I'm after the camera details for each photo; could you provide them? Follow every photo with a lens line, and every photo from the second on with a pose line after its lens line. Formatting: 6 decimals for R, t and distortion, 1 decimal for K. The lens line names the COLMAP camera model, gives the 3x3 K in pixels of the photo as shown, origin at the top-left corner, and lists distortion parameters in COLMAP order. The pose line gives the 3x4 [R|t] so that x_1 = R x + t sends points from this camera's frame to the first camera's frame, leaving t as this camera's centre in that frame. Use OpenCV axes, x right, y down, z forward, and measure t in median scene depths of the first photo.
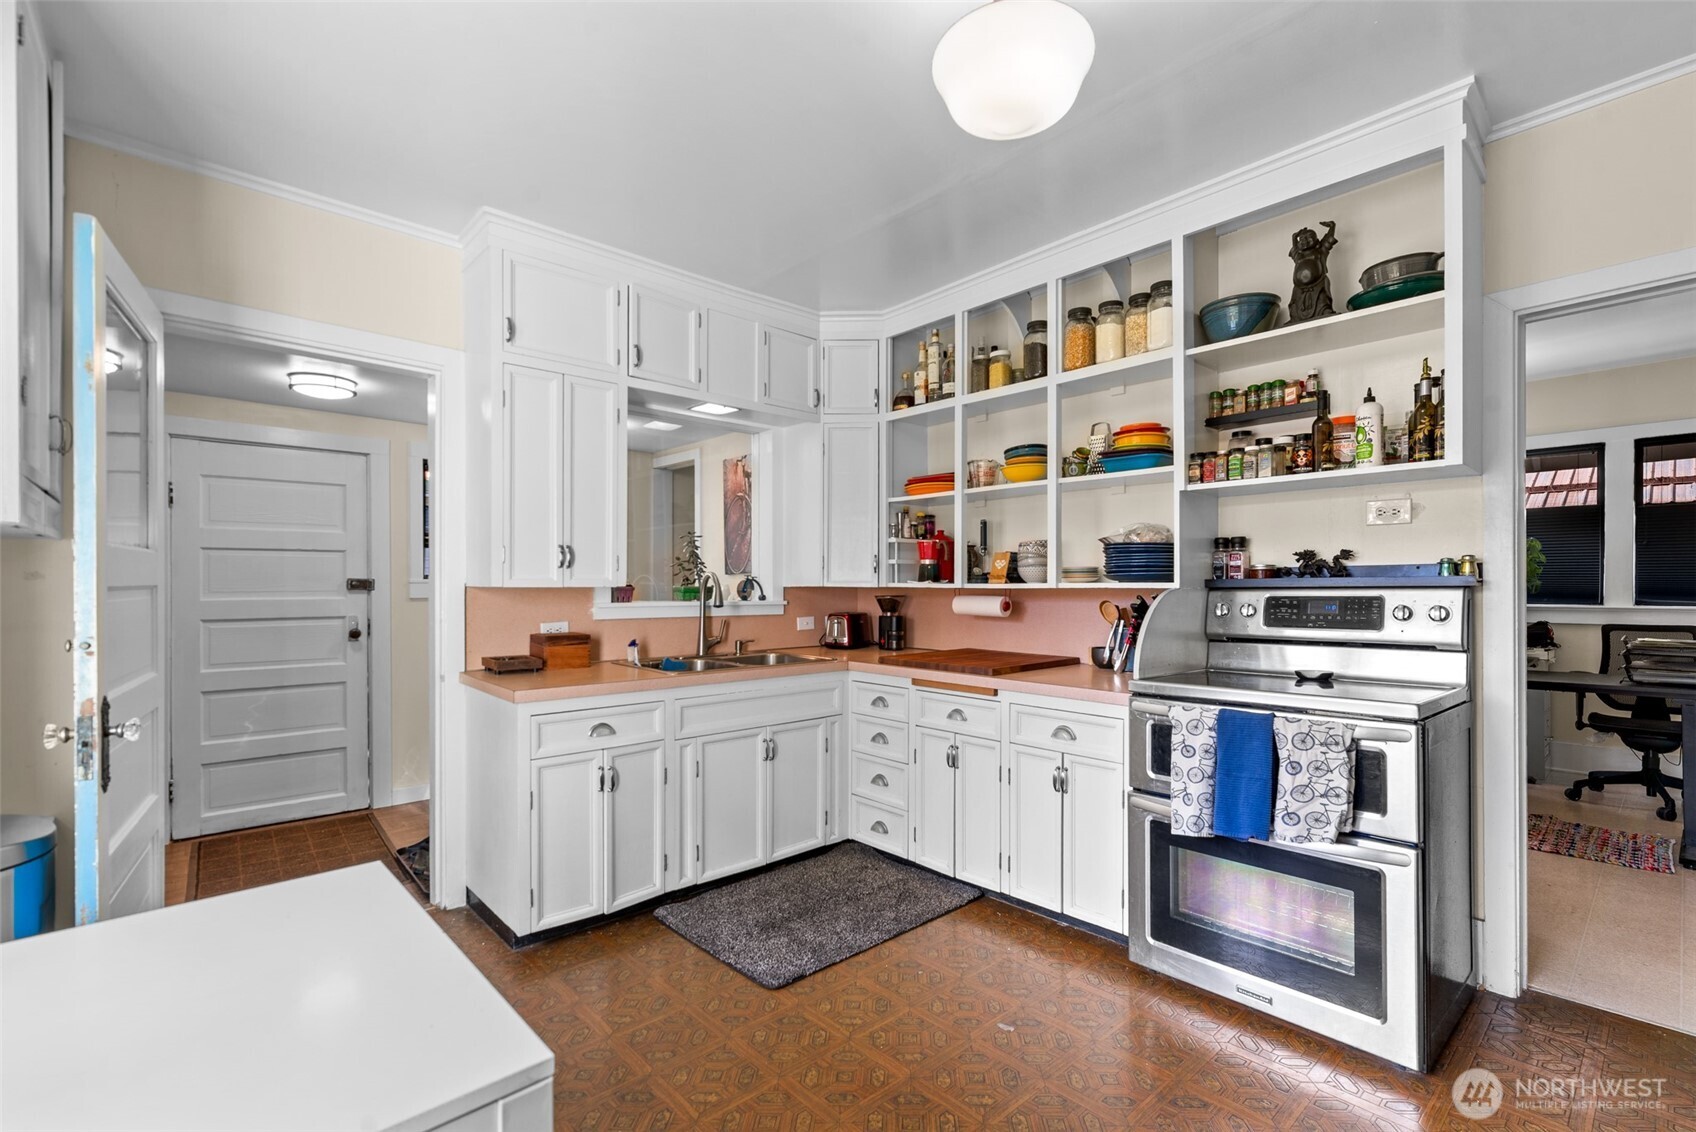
lens RADIAL K [[747.7, 0, 858.4], [0, 747.7, 585.5], [0, 0, 1]] dist [0.001189, 0.000114]
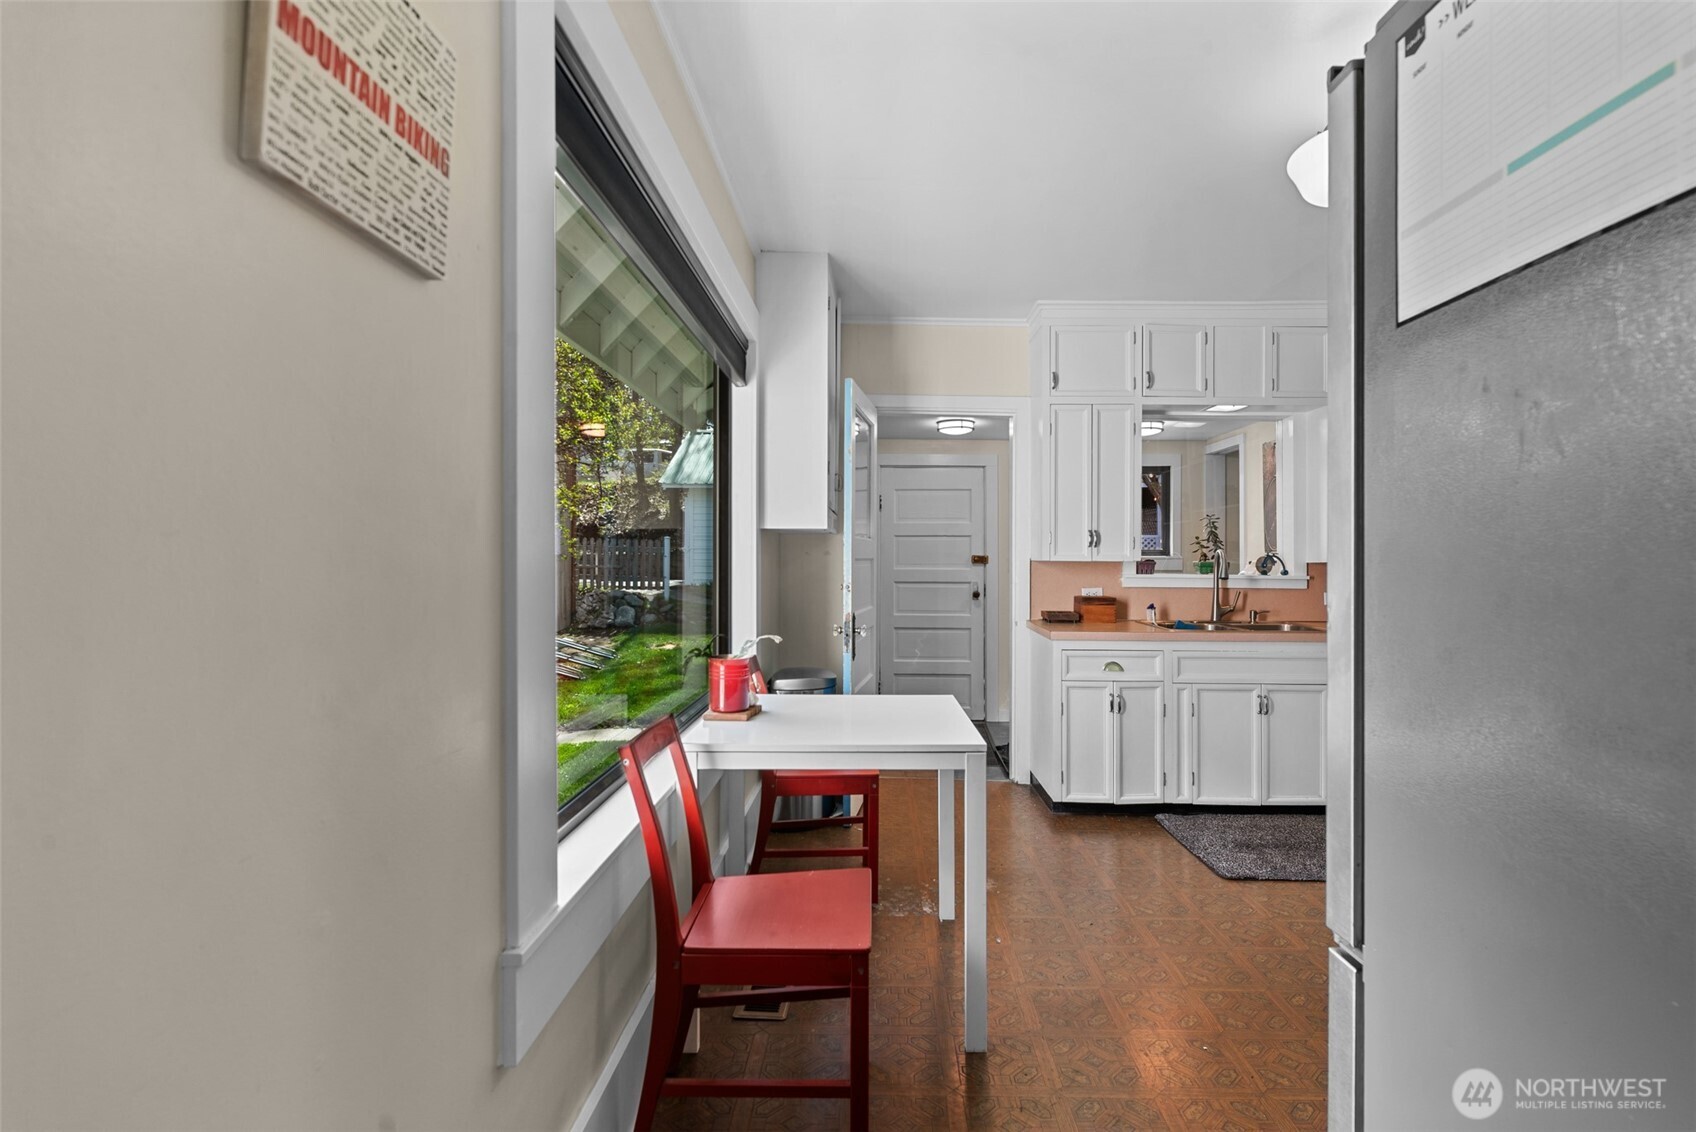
lens RADIAL K [[775.2, 0, 881.8], [0, 775.2, 548.5], [0, 0, 1]] dist [0.000423, -0.000222]
pose [[0.735493, -0.006968, -0.677497, 0.264192], [-0.006603, 0.999826, -0.017451, 0.006179], [0.677500, 0.017309, 0.735319, -0.277054]]
